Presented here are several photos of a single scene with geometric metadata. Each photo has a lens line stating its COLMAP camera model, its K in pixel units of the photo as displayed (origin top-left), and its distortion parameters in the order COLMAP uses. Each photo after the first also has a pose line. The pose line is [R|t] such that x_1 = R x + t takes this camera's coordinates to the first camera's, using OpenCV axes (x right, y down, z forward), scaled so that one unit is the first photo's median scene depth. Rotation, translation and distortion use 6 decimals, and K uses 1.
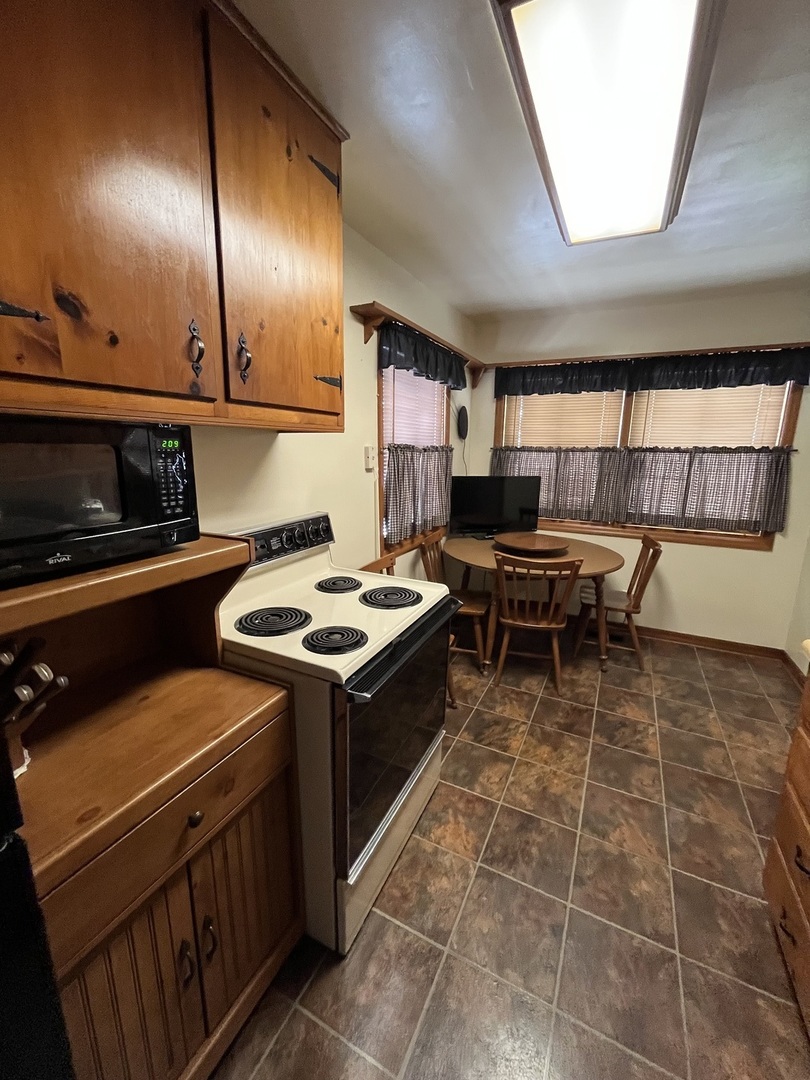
lens RADIAL K [[436.5, 0, 405.3], [0, 436.5, 539.1], [0, 0, 1]] dist [-0.001576, -0.000309]
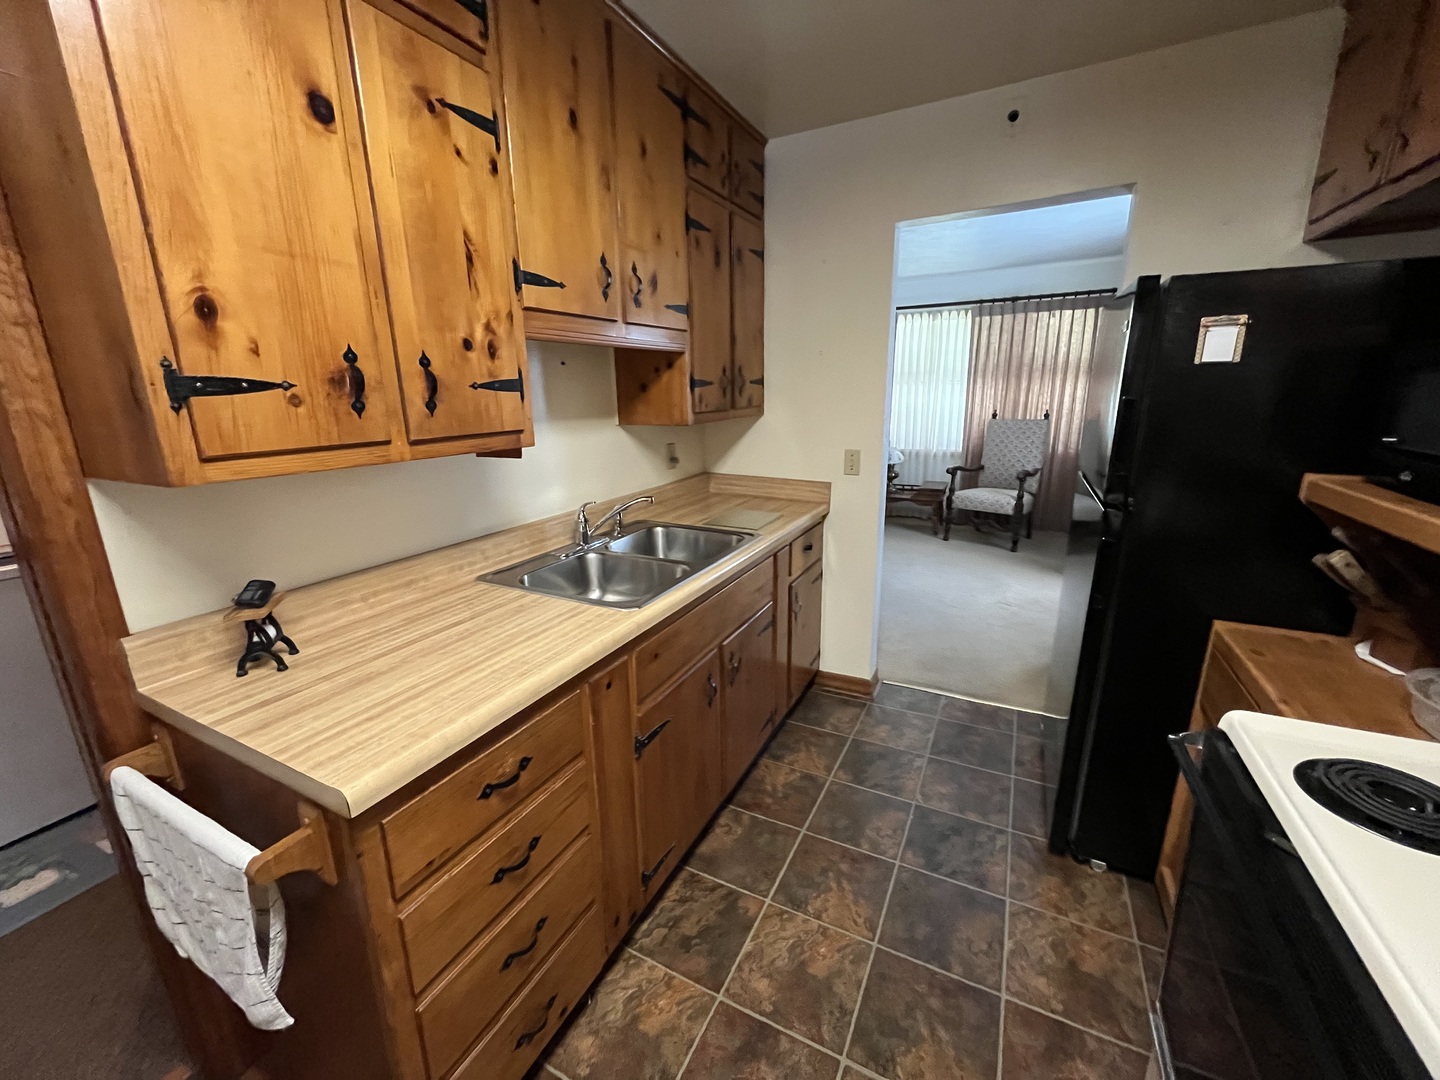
lens RADIAL K [[582.0, 0, 718.2], [0, 582.0, 539.6], [0, 0, 1]] dist [-0.001576, -0.000309]
pose [[-0.999889, 0.000129, 0.014928, 0.231202], [0.006797, 0.894231, 0.447554, -0.124156], [-0.013292, 0.447606, -0.894132, 0.636248]]
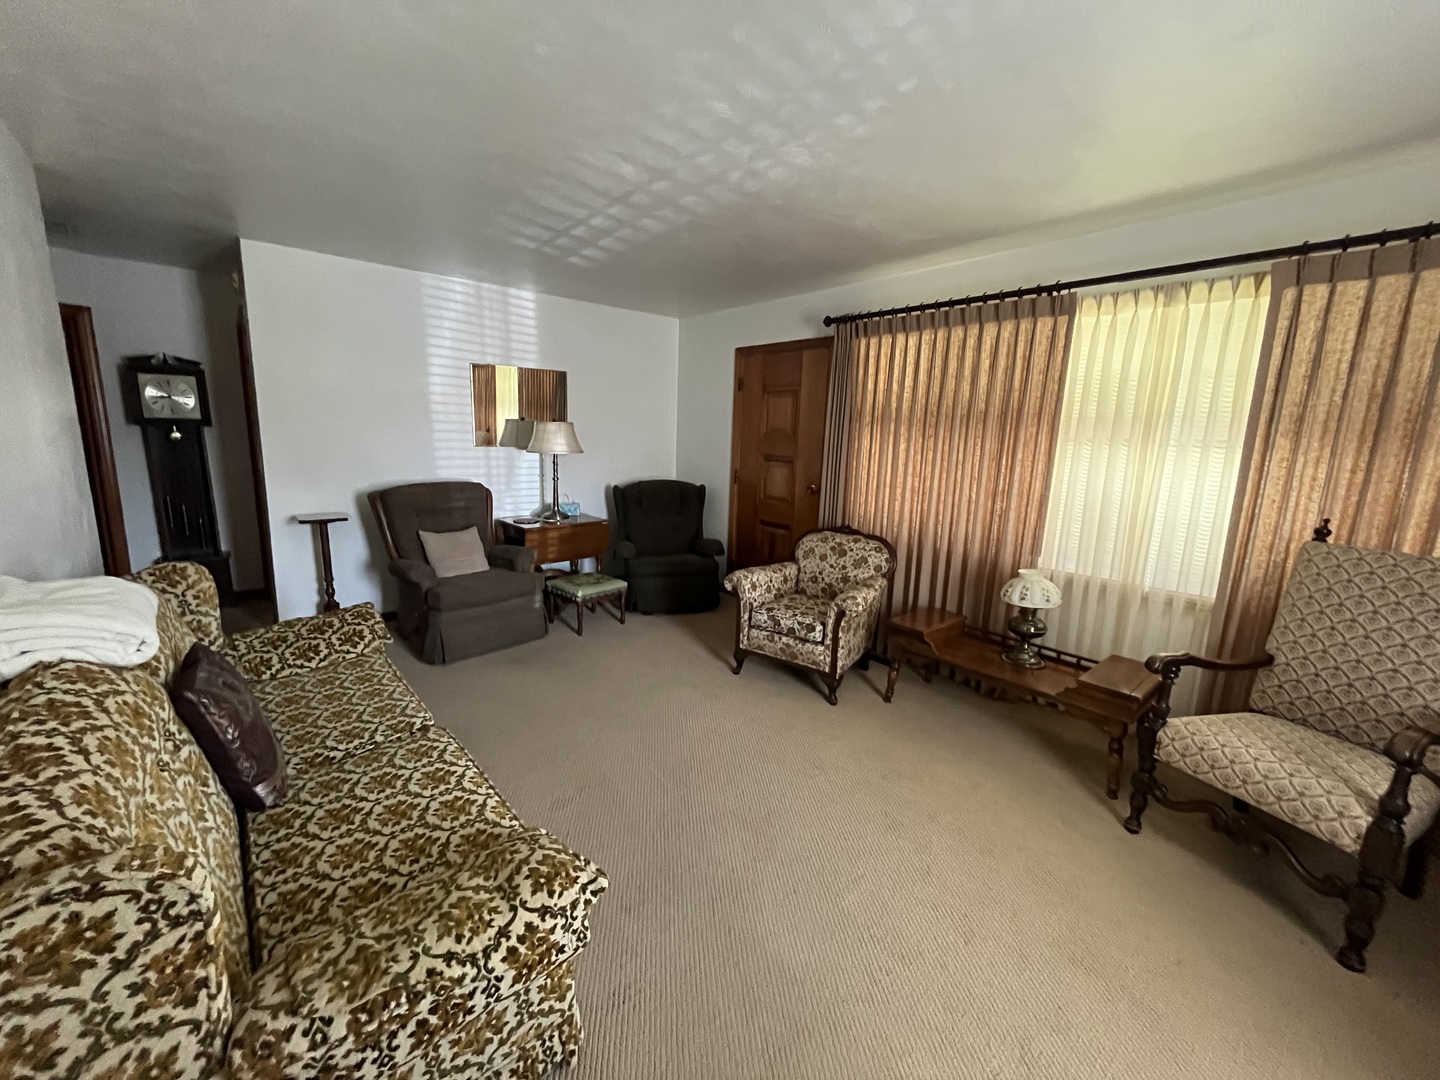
lens RADIAL K [[582.0, 0, 718.2], [0, 582.0, 539.6], [0, 0, 1]] dist [-0.001576, -0.000309]
pose [[-0.918091, -0.113280, 0.379838, -0.237162], [0.041973, 0.925118, 0.377352, 0.073092], [-0.394142, 0.362386, -0.844588, -0.362936]]
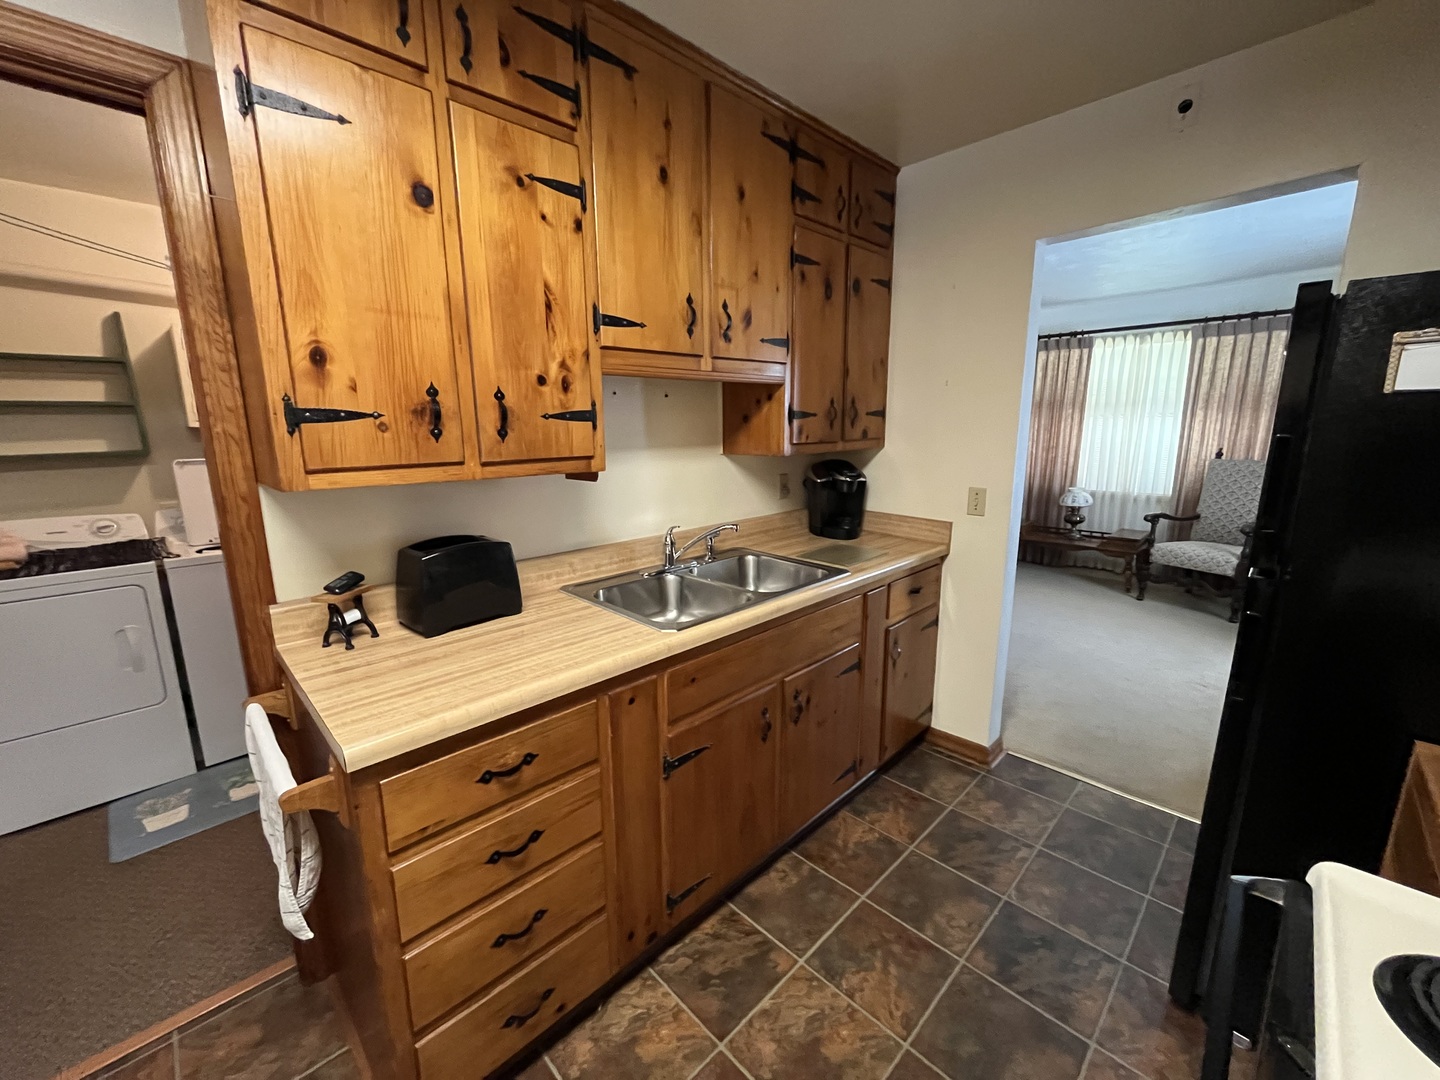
lens RADIAL K [[582.0, 0, 718.2], [0, 582.0, 539.6], [0, 0, 1]] dist [-0.001576, -0.000309]
pose [[-0.945506, -0.068581, 0.318301, 0.114663], [0.065024, 0.918105, 0.390967, -0.120562], [-0.319047, 0.390359, -0.863614, 0.617159]]
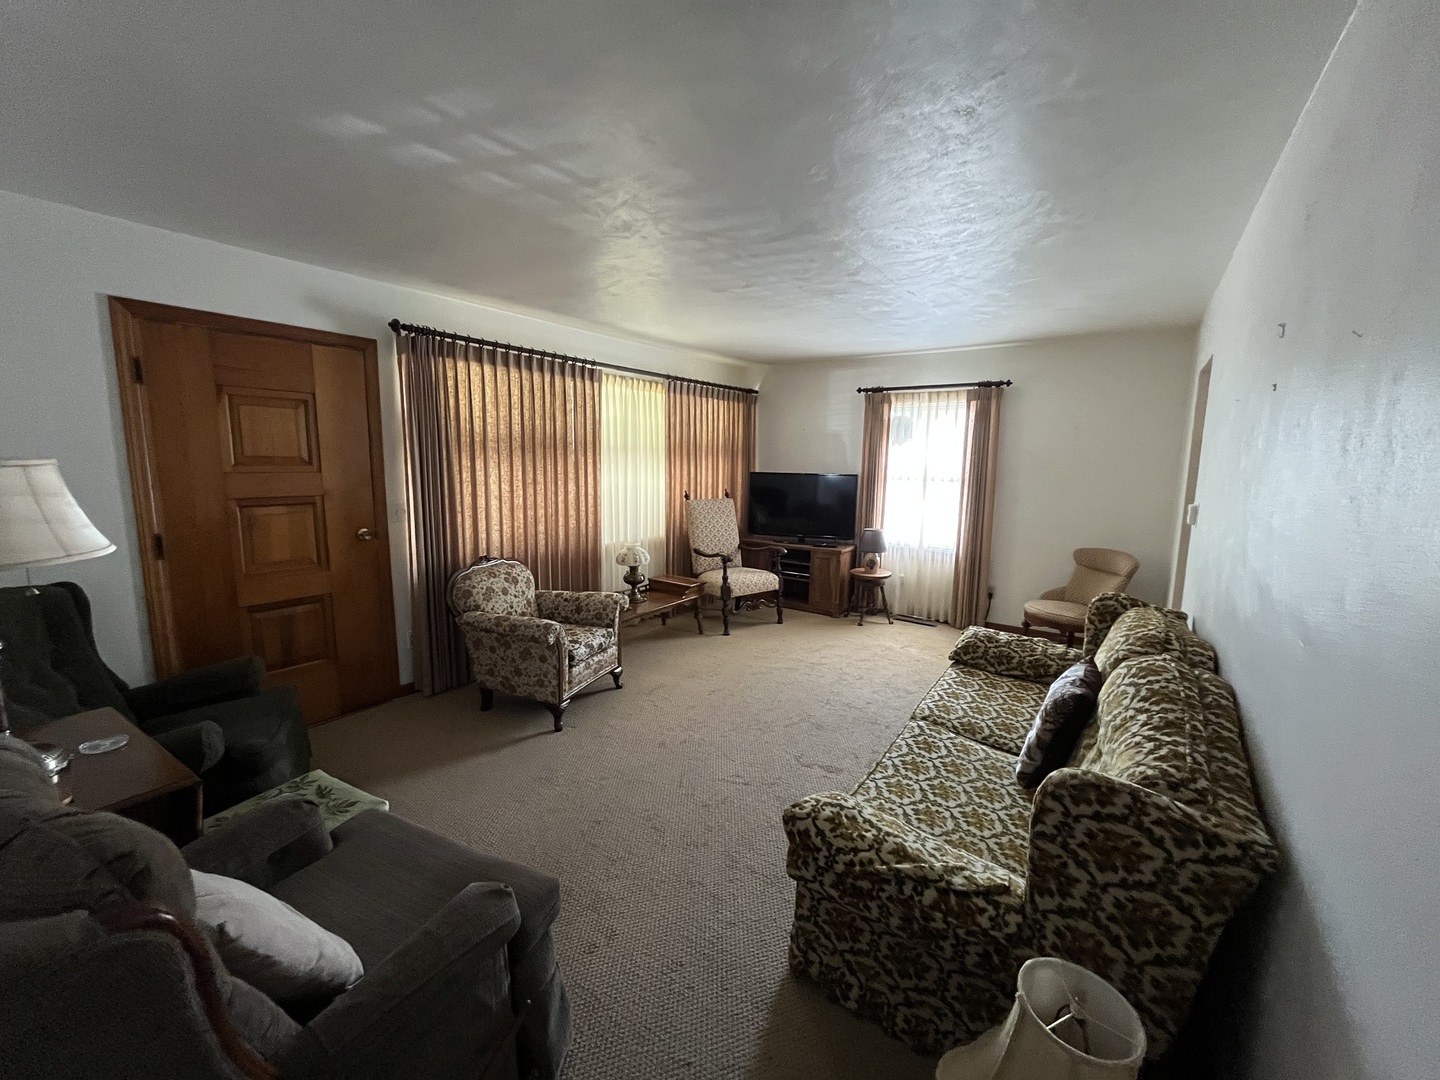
lens RADIAL K [[588.5, 0, 720.8], [0, 588.5, 528.6], [0, 0, 1]] dist [0.011599, -0.000107]
pose [[-0.142876, 0.104531, -0.984205, 1.203218], [-0.225527, 0.964809, 0.135211, 0.209491], [0.963703, 0.241284, -0.114274, -0.990618]]
